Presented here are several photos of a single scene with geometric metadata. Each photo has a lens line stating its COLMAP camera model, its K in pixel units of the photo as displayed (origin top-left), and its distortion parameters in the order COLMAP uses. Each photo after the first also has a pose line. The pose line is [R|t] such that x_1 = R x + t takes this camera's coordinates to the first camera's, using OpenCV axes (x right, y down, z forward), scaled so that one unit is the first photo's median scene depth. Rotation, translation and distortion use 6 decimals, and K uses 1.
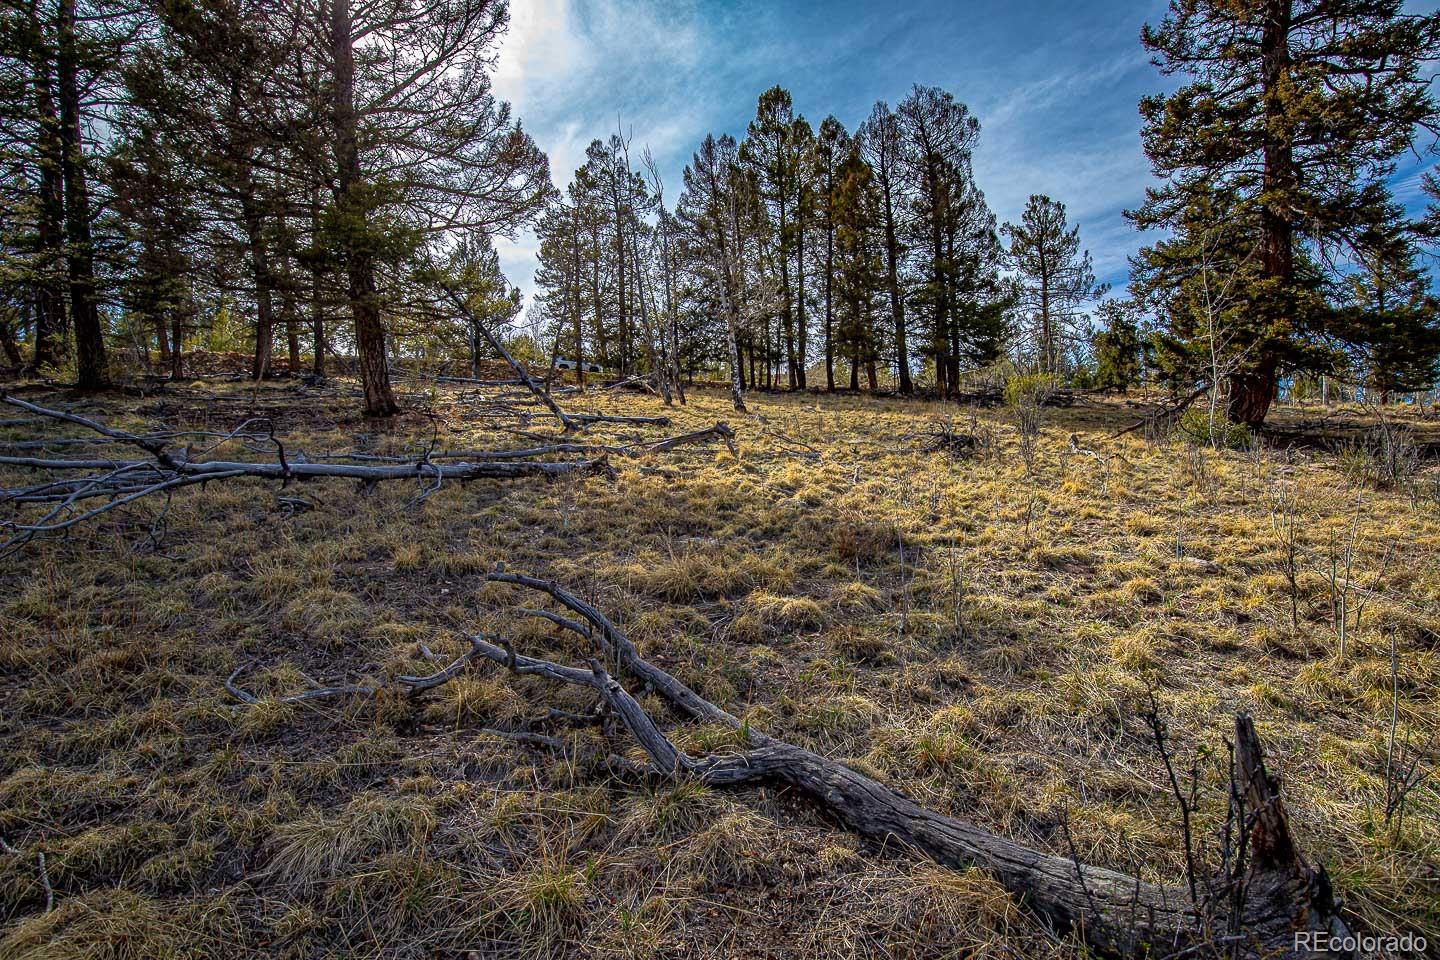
lens RADIAL K [[656.2, 0, 712.2], [0, 656.2, 483.1], [0, 0, 1]] dist [-0.041096, 0.009793]
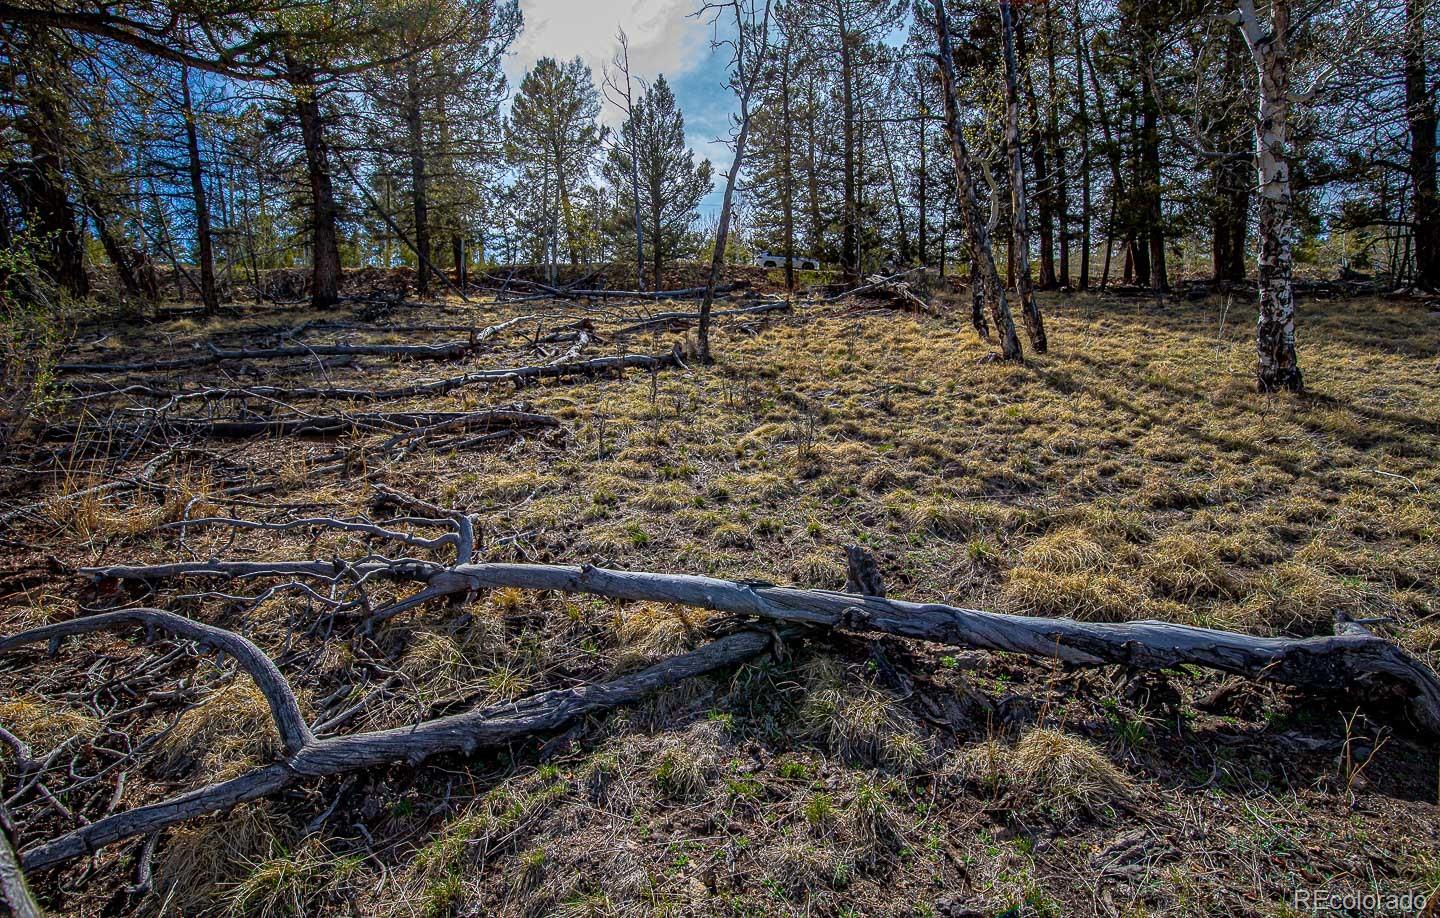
lens RADIAL K [[680.6, 0, 720.0], [0, 680.6, 459.0], [0, 0, 1]] dist [-0.041625, 0.010625]
pose [[0.954568, 0.033039, -0.296157, -0.042033], [-0.001081, 0.994212, 0.107429, -0.039584], [0.297993, -0.102228, 0.949078, 0.222324]]
